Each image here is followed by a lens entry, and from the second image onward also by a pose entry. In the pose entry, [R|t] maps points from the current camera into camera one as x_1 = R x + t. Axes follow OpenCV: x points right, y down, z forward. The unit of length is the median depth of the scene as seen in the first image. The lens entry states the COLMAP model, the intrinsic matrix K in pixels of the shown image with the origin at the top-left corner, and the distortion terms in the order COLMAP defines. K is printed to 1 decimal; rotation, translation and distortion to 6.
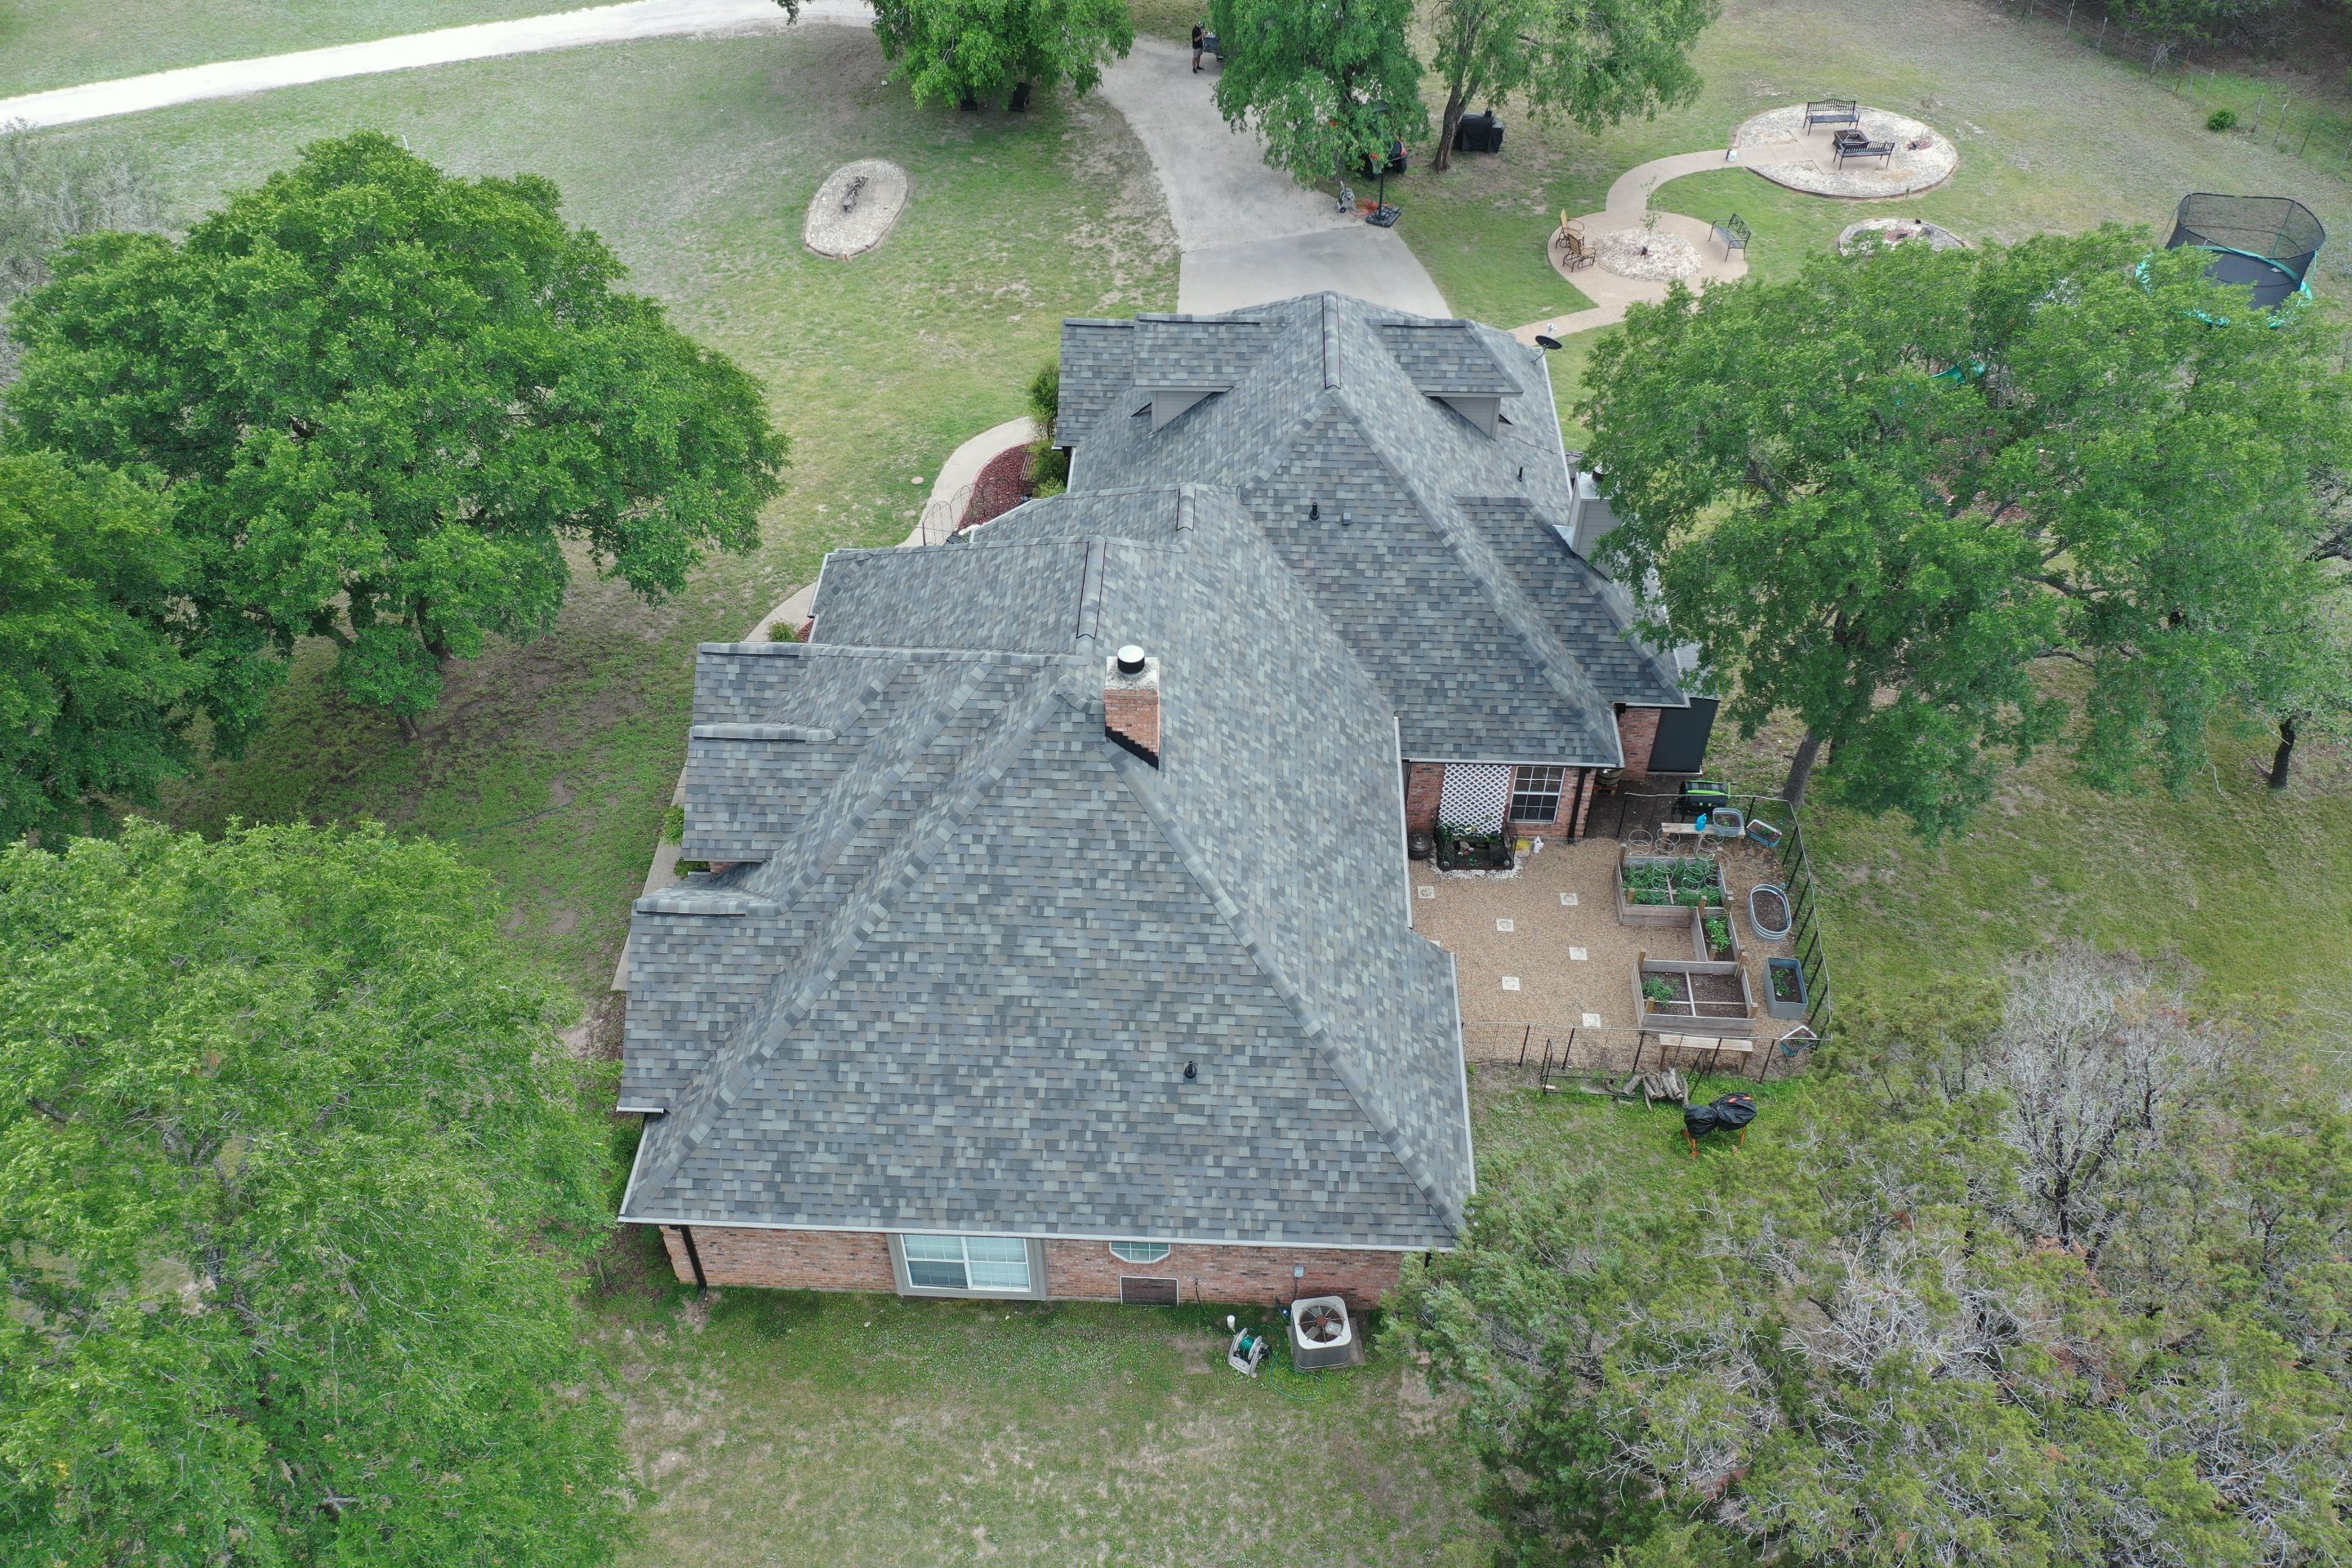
lens RADIAL K [[1825.1, 0, 1170.4], [0, 1825.1, 782.9], [0, 0, 1]] dist [0.008814, -0.013210]
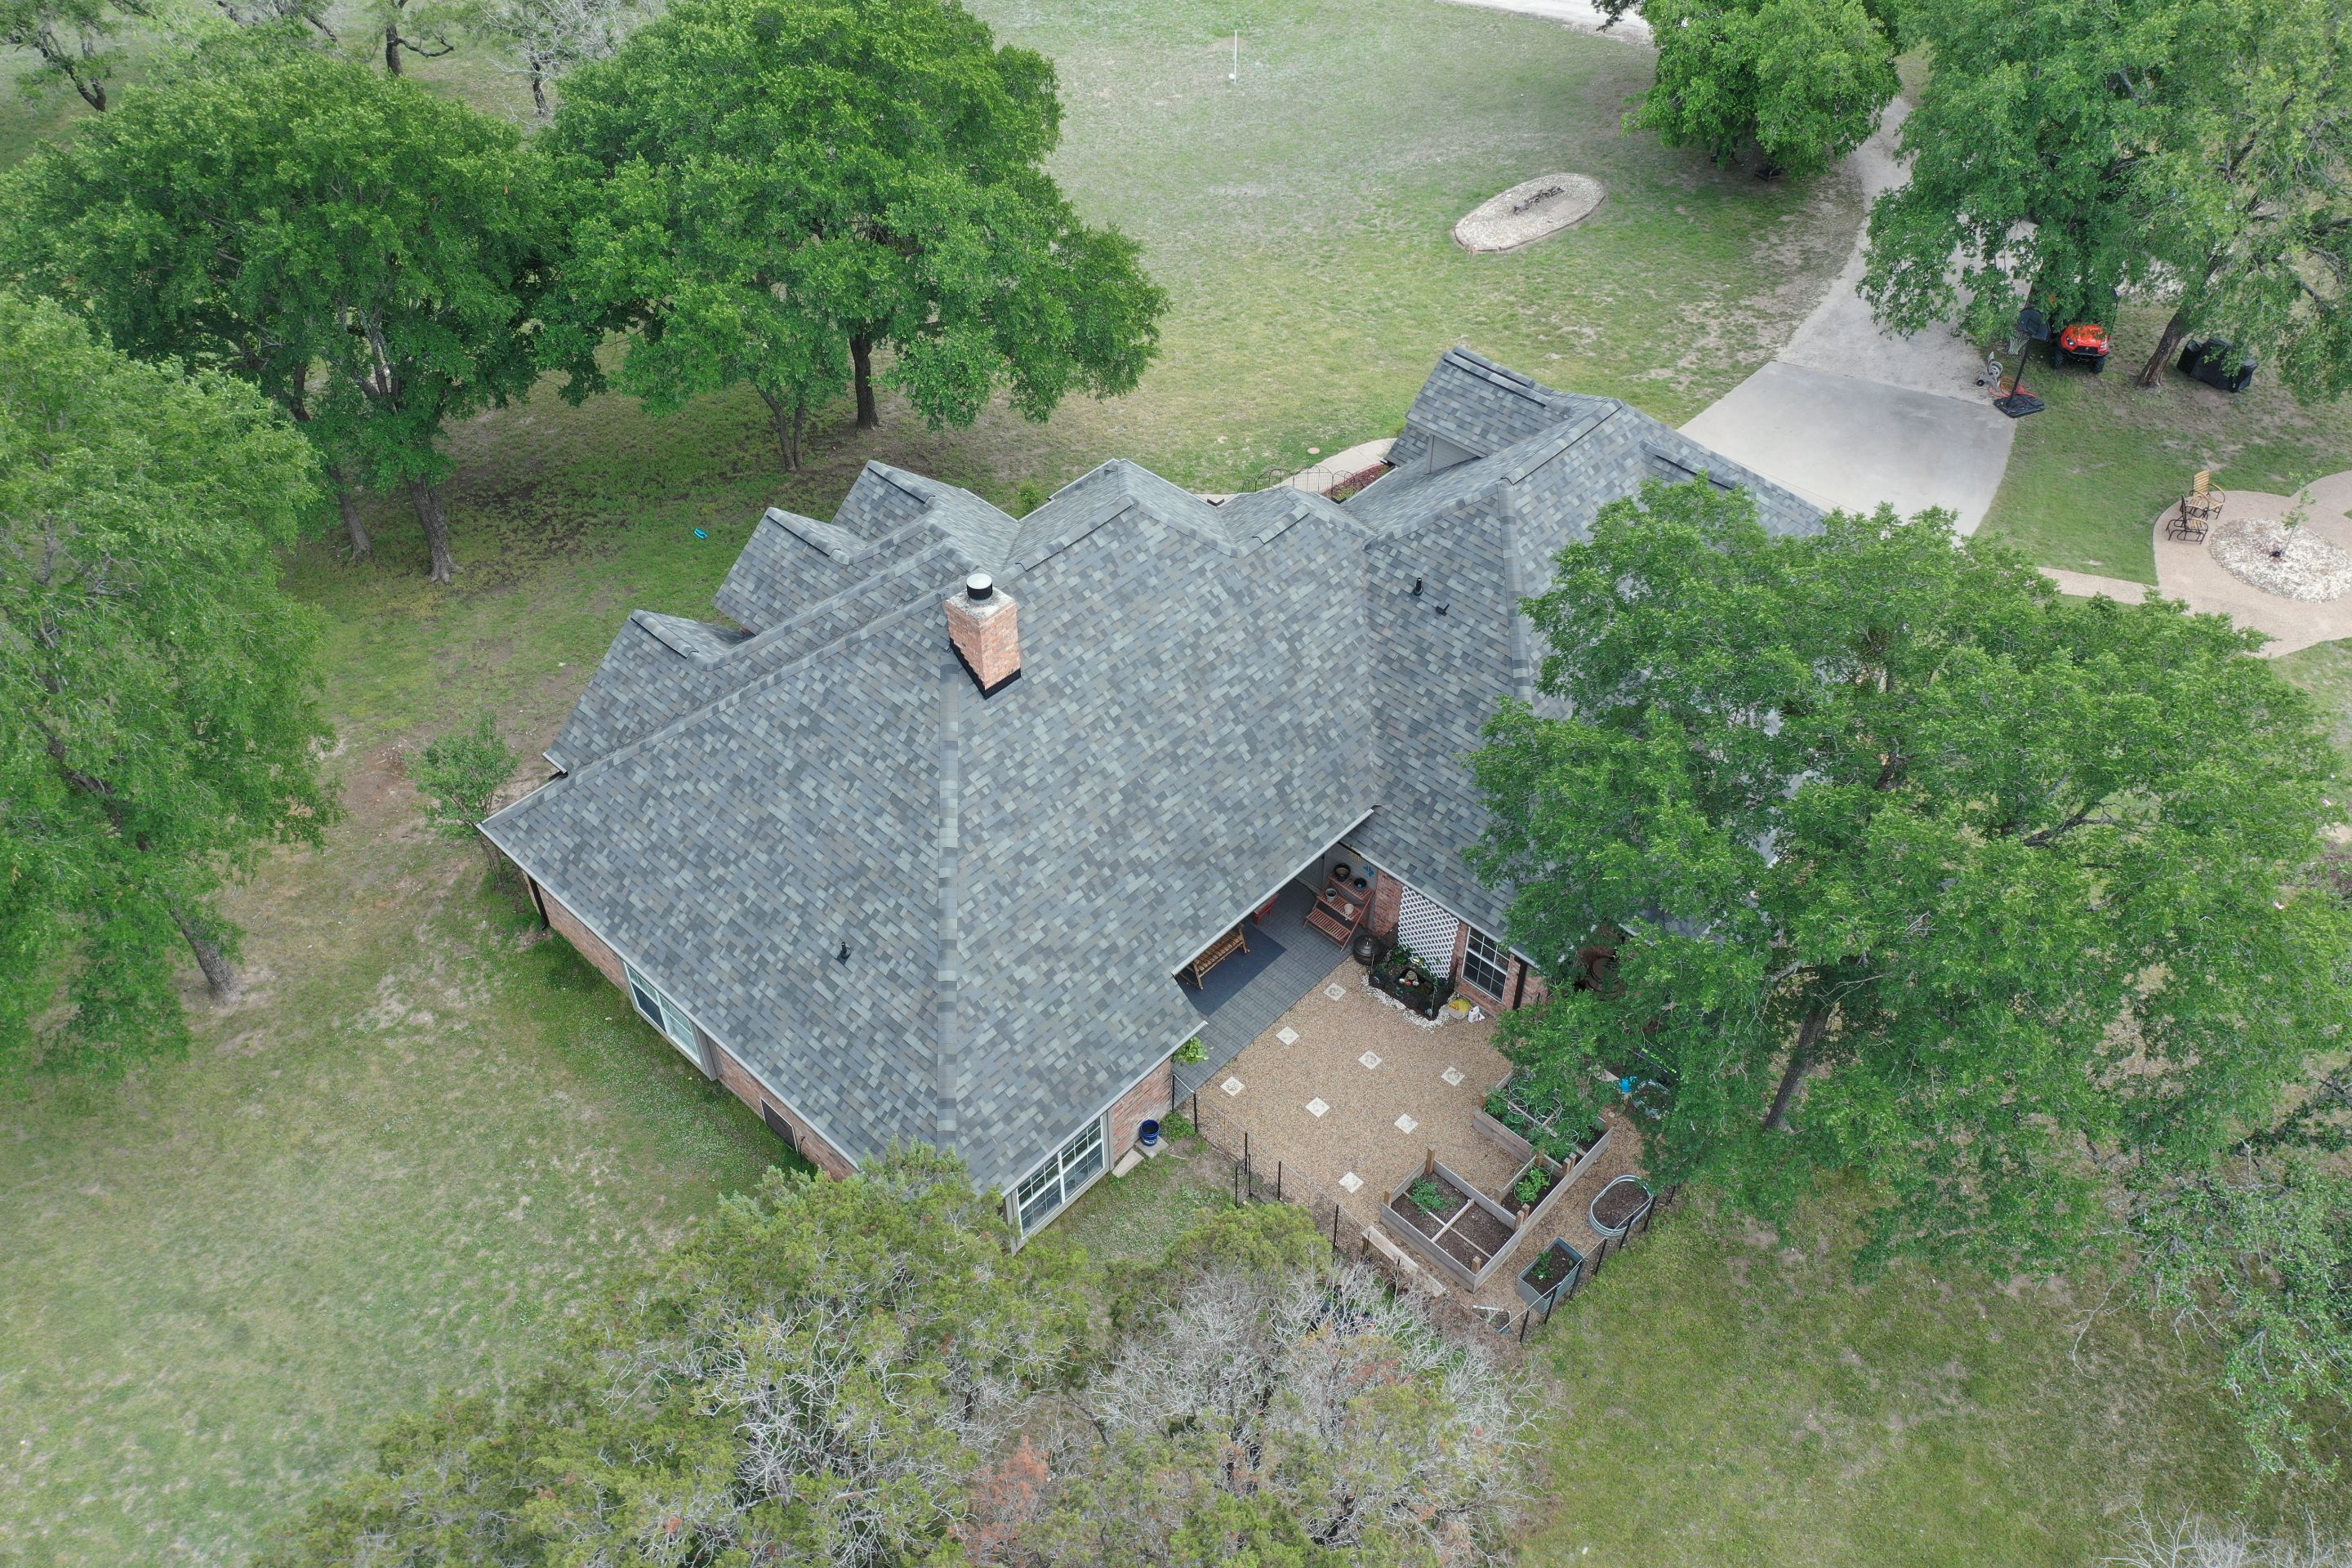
lens RADIAL K [[1825.1, 0, 1155.7], [0, 1825.1, 775.9], [0, 0, 1]] dist [0.008814, -0.013210]
pose [[0.758202, 0.454676, -0.467332, 0.472661], [-0.456059, 0.882058, 0.118259, -0.112177], [0.465983, 0.123467, 0.876137, 0.105294]]
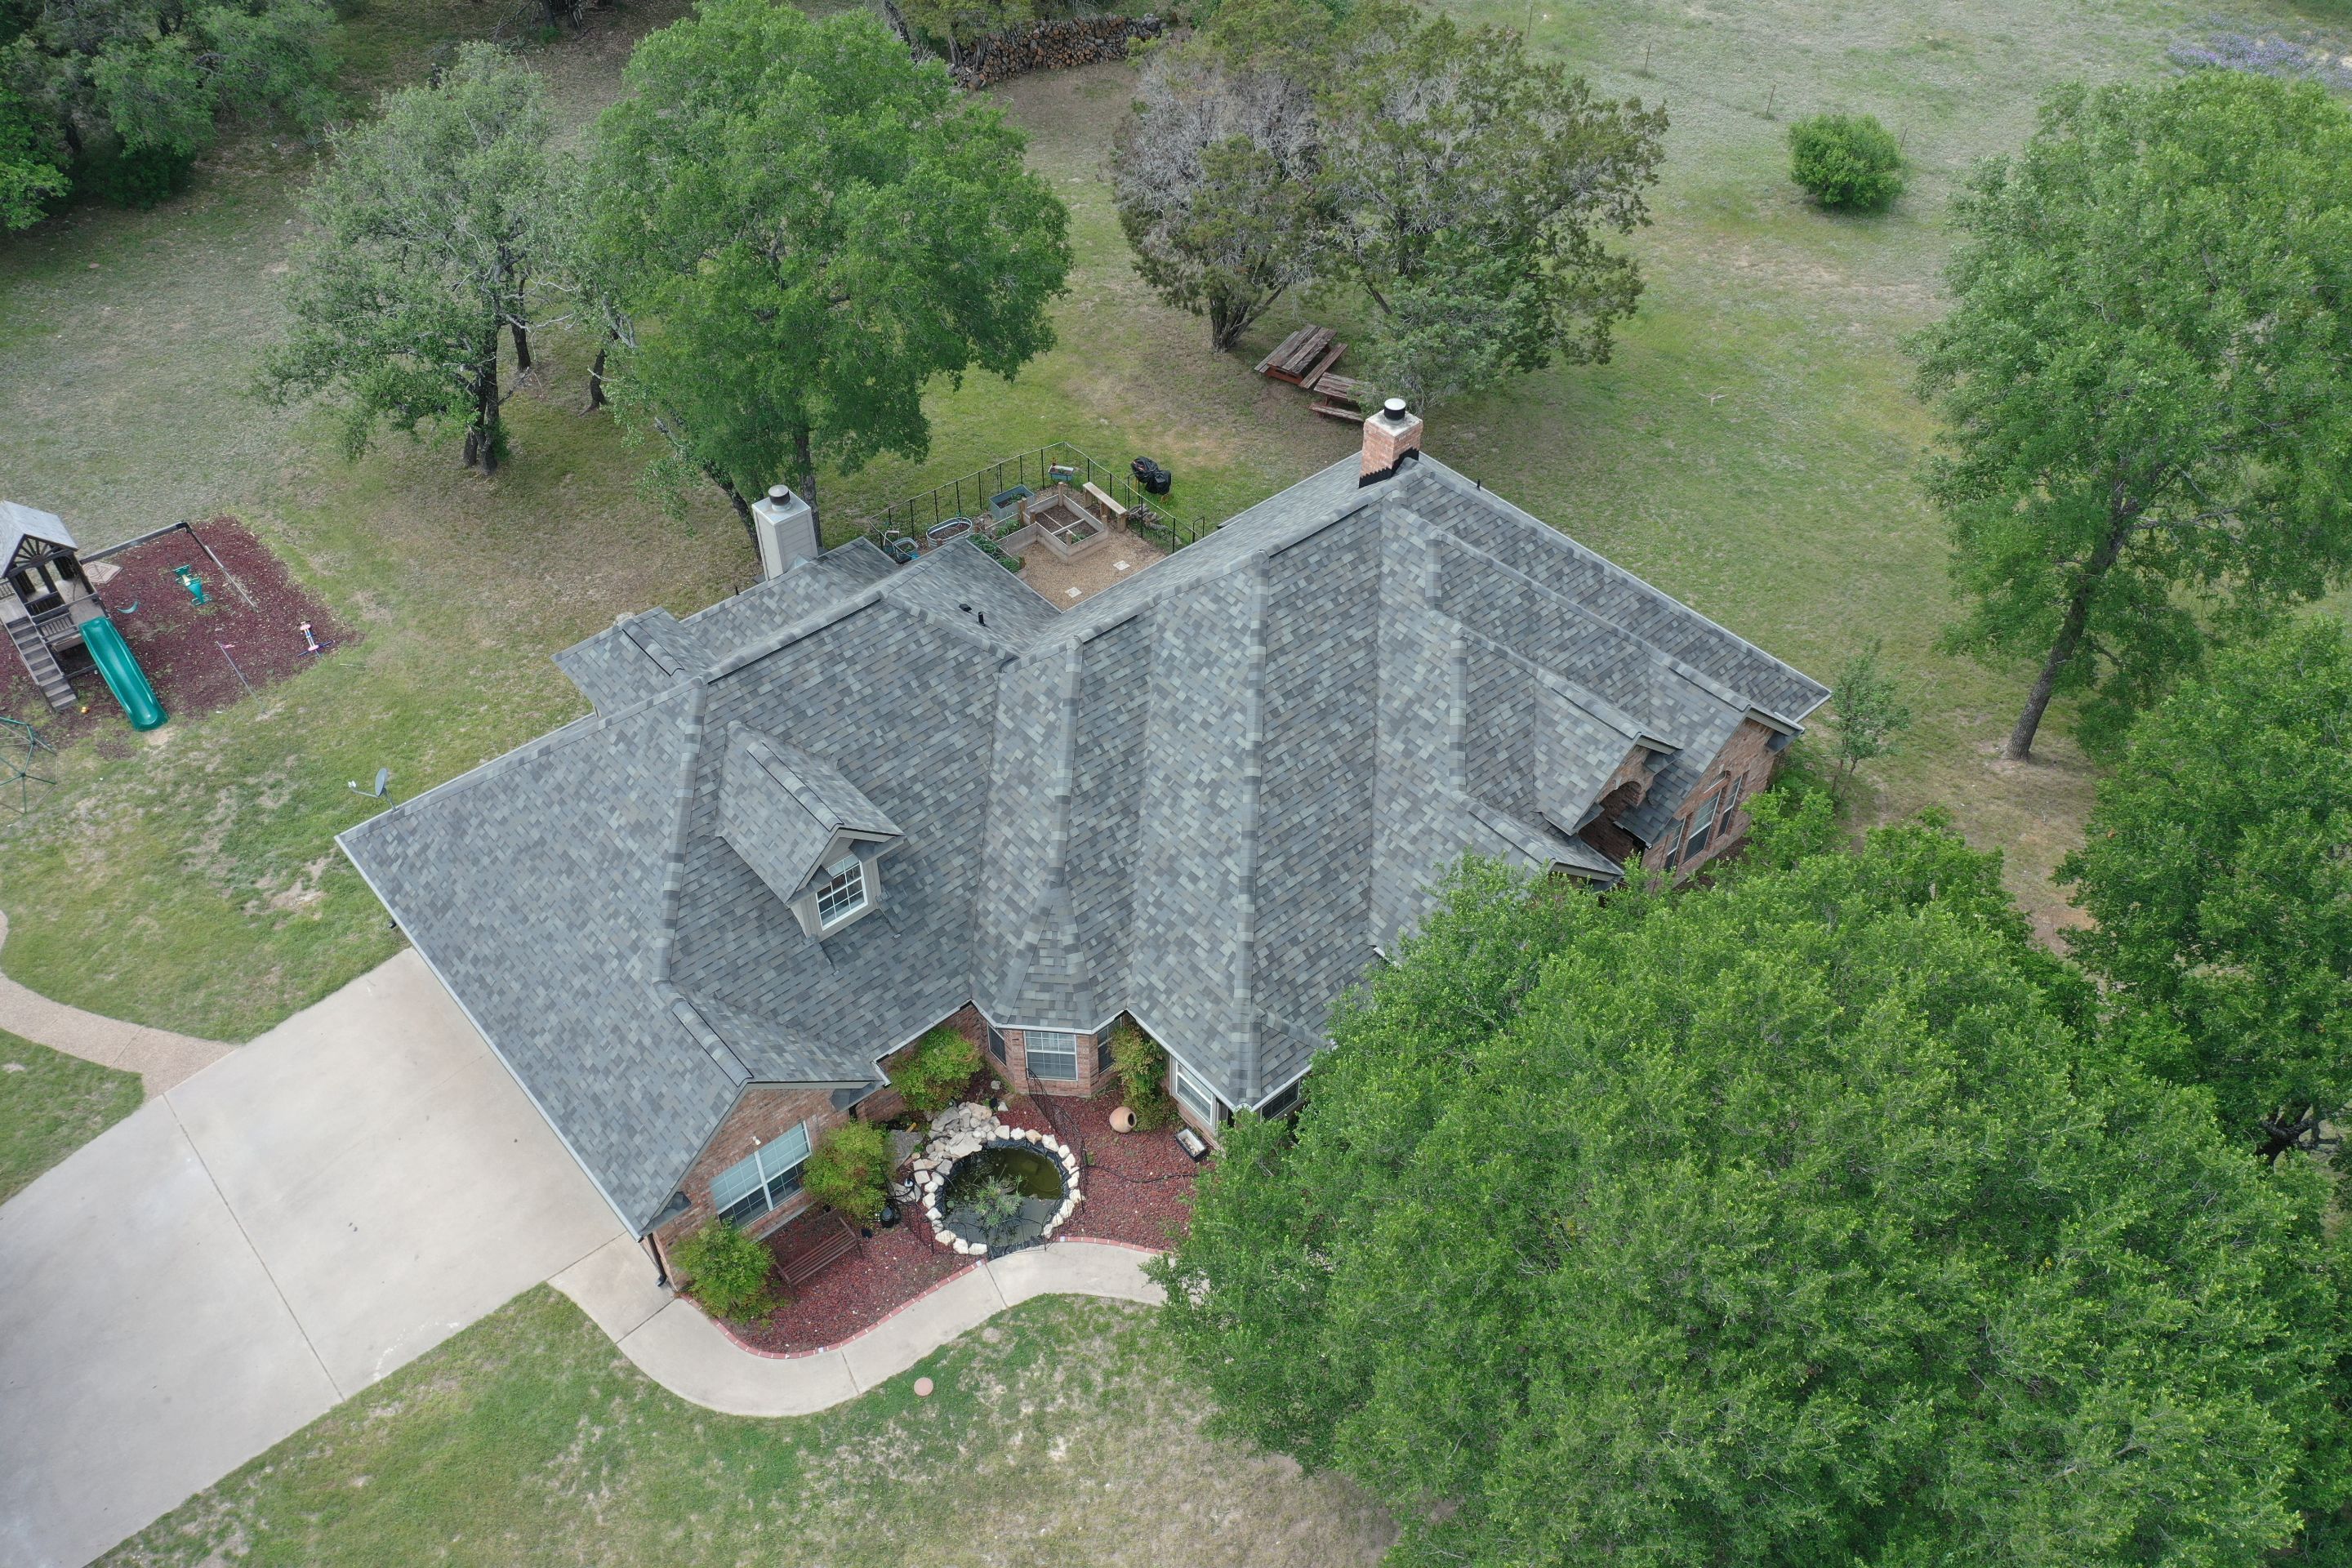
lens RADIAL K [[1825.1, 0, 1176.4], [0, 1825.1, 775.6], [0, 0, 1]] dist [0.008814, -0.013210]
pose [[-0.684111, -0.505993, 0.525322, -0.568732], [0.506332, 0.188954, 0.841382, -0.933534], [-0.524996, 0.841586, 0.126935, 0.898357]]
